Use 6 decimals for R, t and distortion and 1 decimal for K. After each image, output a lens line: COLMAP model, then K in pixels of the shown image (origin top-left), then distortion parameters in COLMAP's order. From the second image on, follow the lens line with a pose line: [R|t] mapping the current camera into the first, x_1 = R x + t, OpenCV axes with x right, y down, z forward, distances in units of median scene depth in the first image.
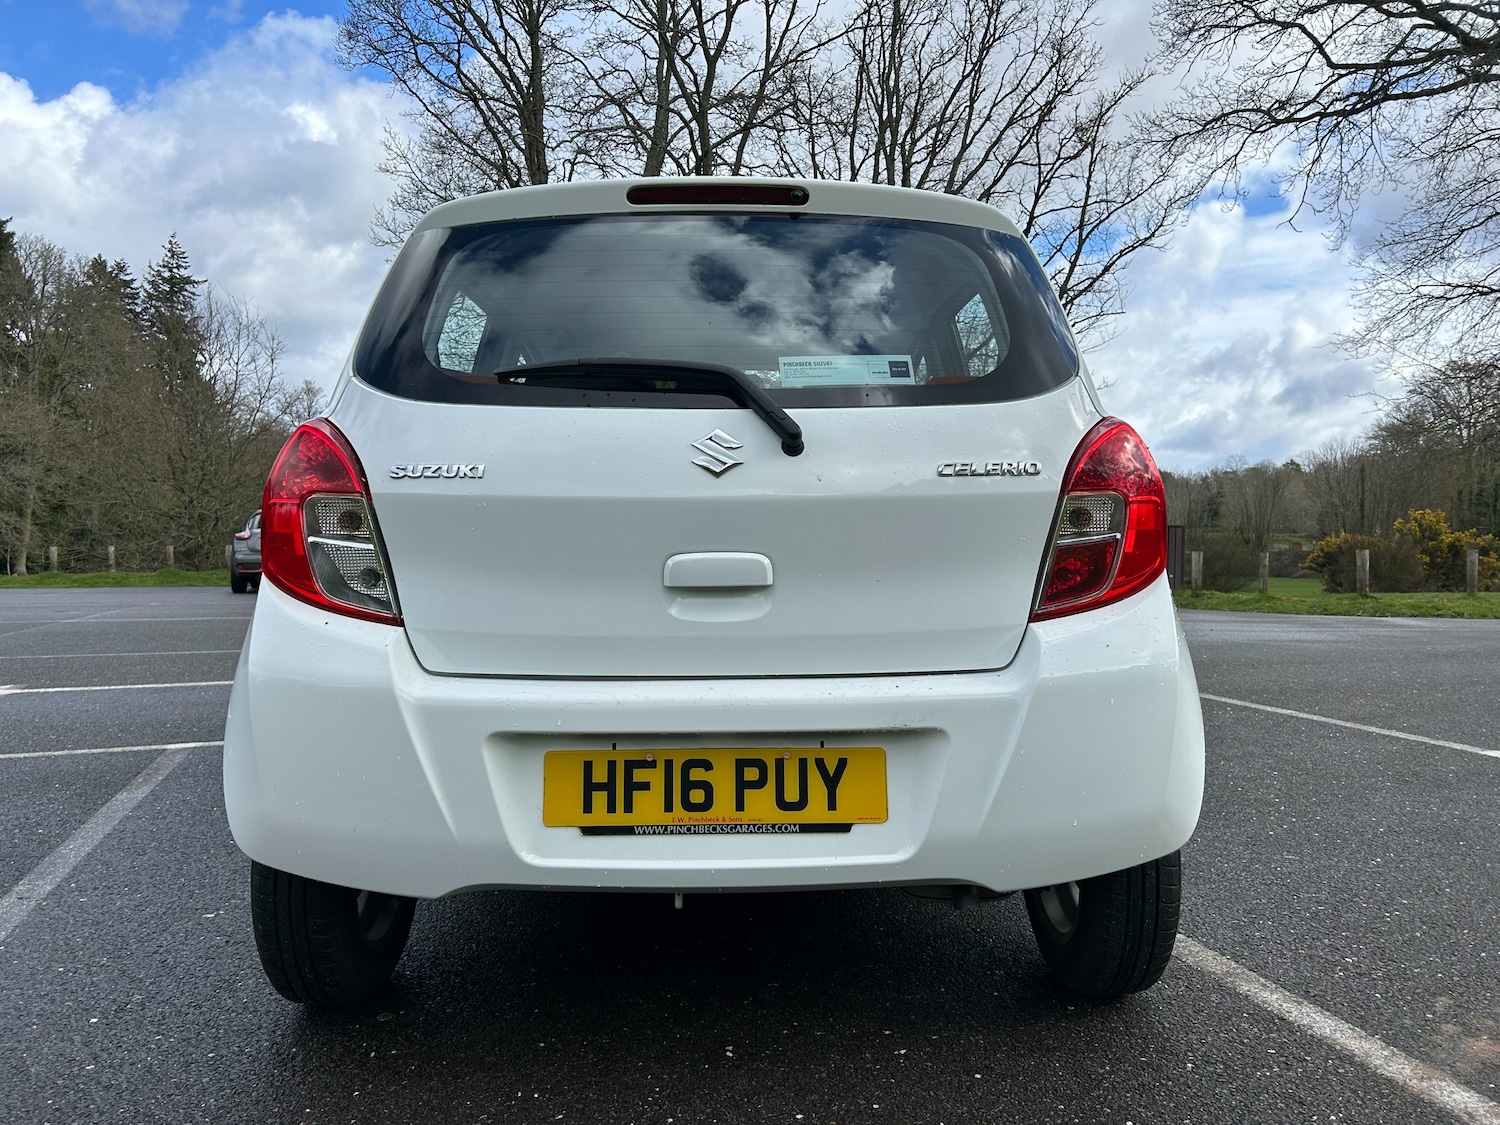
lens RADIAL K [[1445.8, 0, 749.9], [0, 1445.8, 566.8], [0, 0, 1]] dist [0.102611, -0.181504]
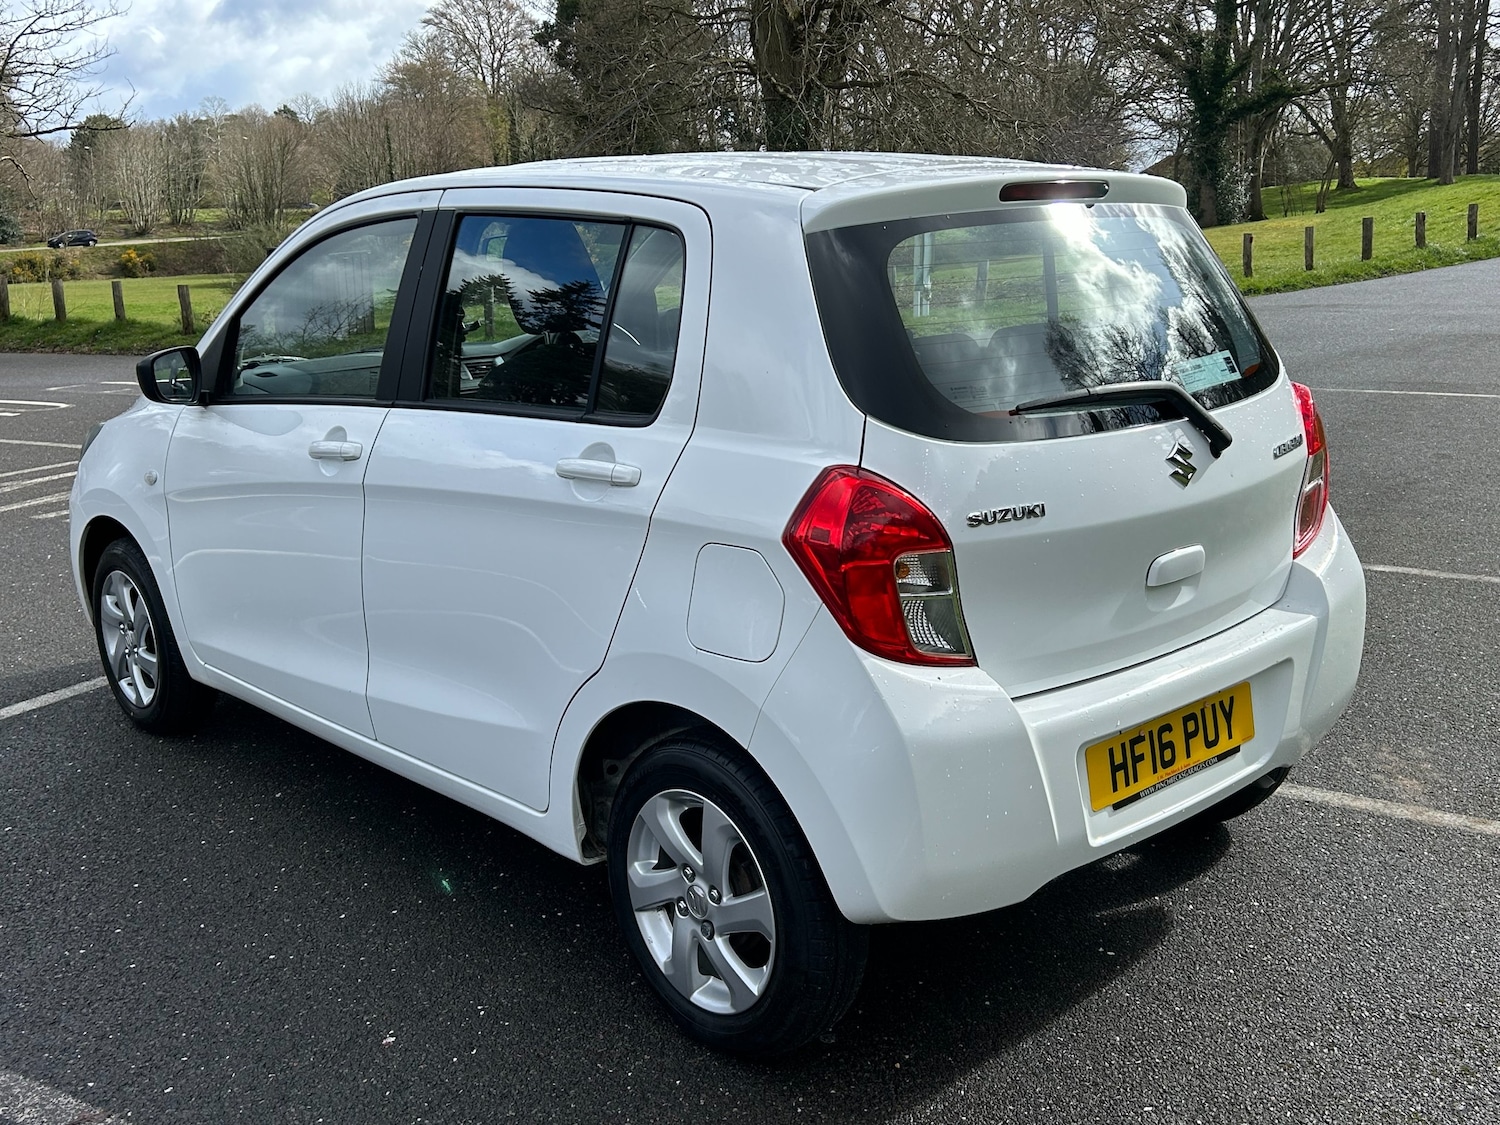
lens RADIAL K [[1897.5, 0, 750.5], [0, 1897.5, 597.4], [0, 0, 1]] dist [0.032513, -0.004461]
pose [[0.749465, -0.184073, 0.635940, -1.225083], [0.042060, 0.971868, 0.231739, -0.331670], [-0.660707, -0.146933, 0.736123, 0.104588]]
